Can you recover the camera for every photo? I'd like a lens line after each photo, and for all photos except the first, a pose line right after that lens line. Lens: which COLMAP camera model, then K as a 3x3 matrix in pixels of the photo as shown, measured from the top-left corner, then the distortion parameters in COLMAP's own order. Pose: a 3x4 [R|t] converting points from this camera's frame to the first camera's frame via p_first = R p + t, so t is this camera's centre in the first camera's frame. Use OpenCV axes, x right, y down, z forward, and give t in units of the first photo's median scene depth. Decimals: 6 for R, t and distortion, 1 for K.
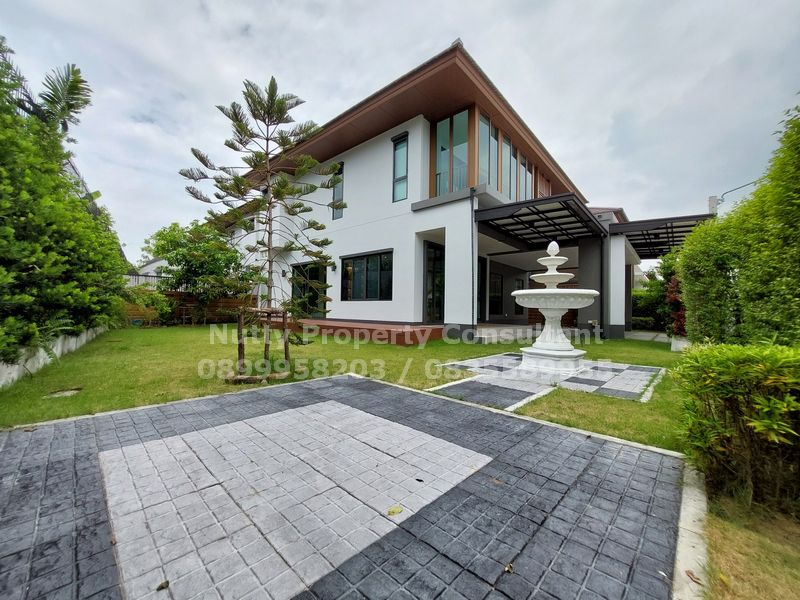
lens RADIAL K [[317.7, 0, 400.0], [0, 317.7, 300.0], [0, 0, 1]] dist [-0.018377, 0.000108]
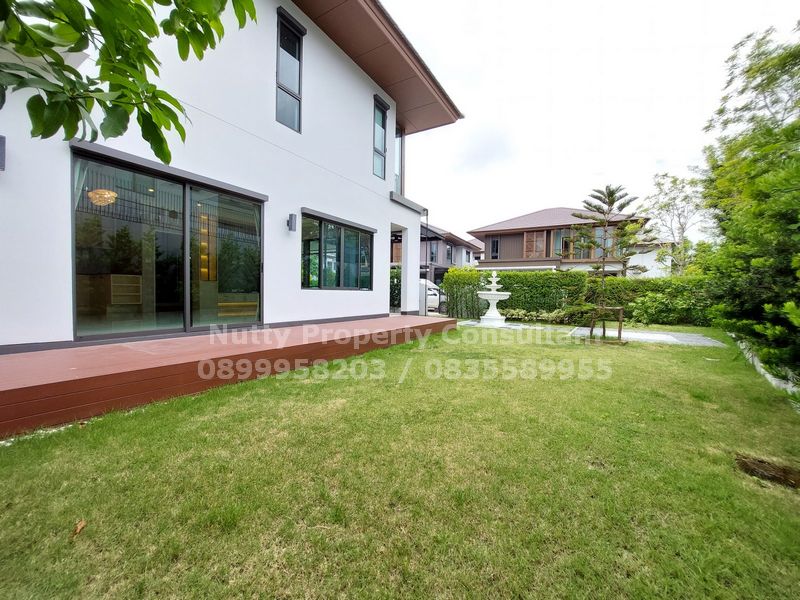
lens RADIAL K [[326.4, 0, 396.9], [0, 326.4, 299.4], [0, 0, 1]] dist [-0.001523, -0.000068]
pose [[-0.171547, -0.043290, 0.984224, -0.949470], [-0.055231, 0.997886, 0.034264, -0.008940], [-0.983627, -0.048481, -0.173575, 1.128679]]
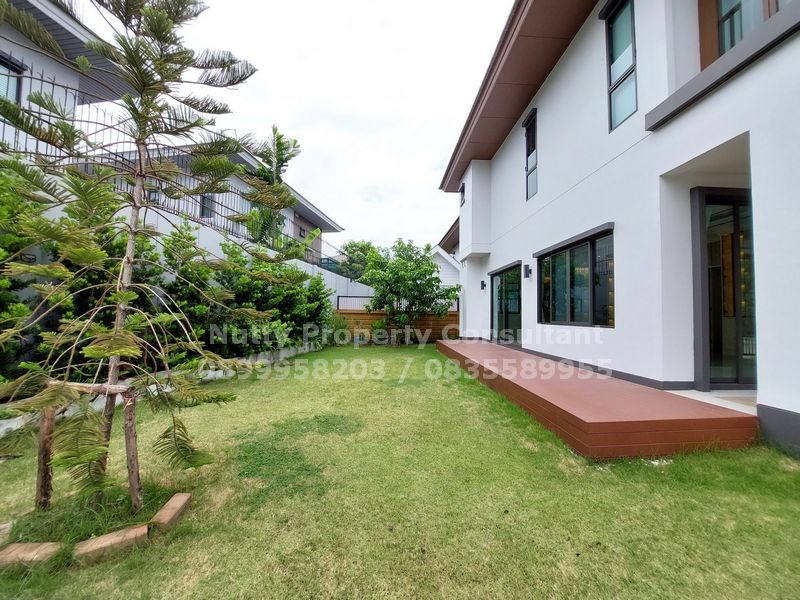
lens RADIAL K [[321.2, 0, 396.5], [0, 321.2, 305.3], [0, 0, 1]] dist [-0.015286, -0.000366]
pose [[0.678910, -0.028316, -0.733675, 0.114661], [0.020390, 0.999598, -0.019712, -0.031688], [0.733938, -0.001577, 0.679215, 0.426058]]
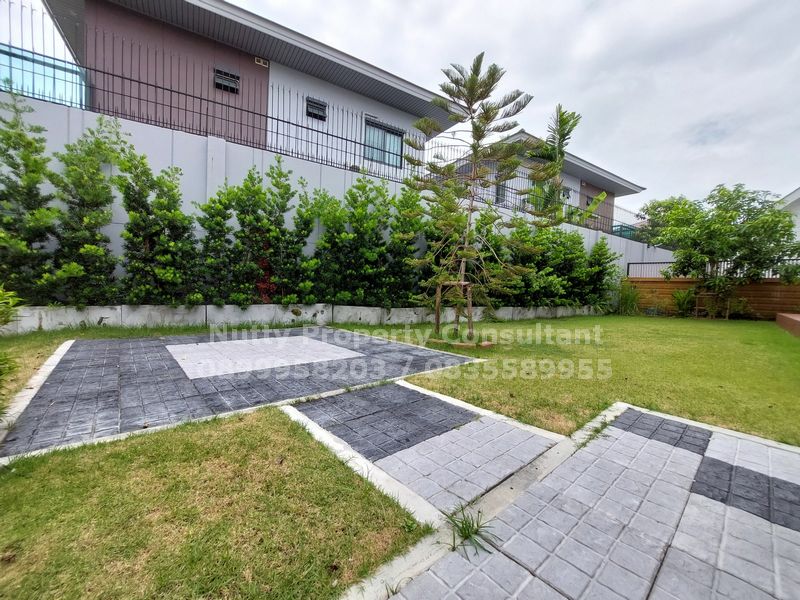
lens RADIAL K [[322.6, 0, 396.7], [0, 322.6, 304.1], [0, 0, 1]] dist [-0.019491, 0.000719]
pose [[-0.090925, 0.029472, -0.995422, 0.293227], [-0.003620, 0.999546, 0.029925, 0.029957], [0.995851, 0.006325, -0.090777, 0.379469]]
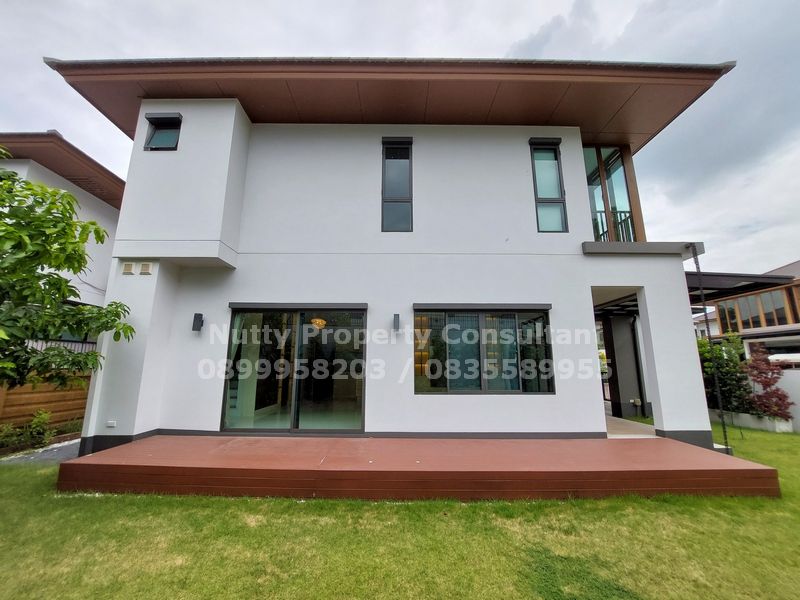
lens RADIAL K [[322.6, 0, 396.7], [0, 322.6, 304.1], [0, 0, 1]] dist [-0.019491, 0.000719]
pose [[0.753532, 0.107513, 0.648560, -0.666092], [-0.013061, 0.988790, -0.148739, -0.072847], [-0.657282, 0.103608, 0.746489, 0.763640]]
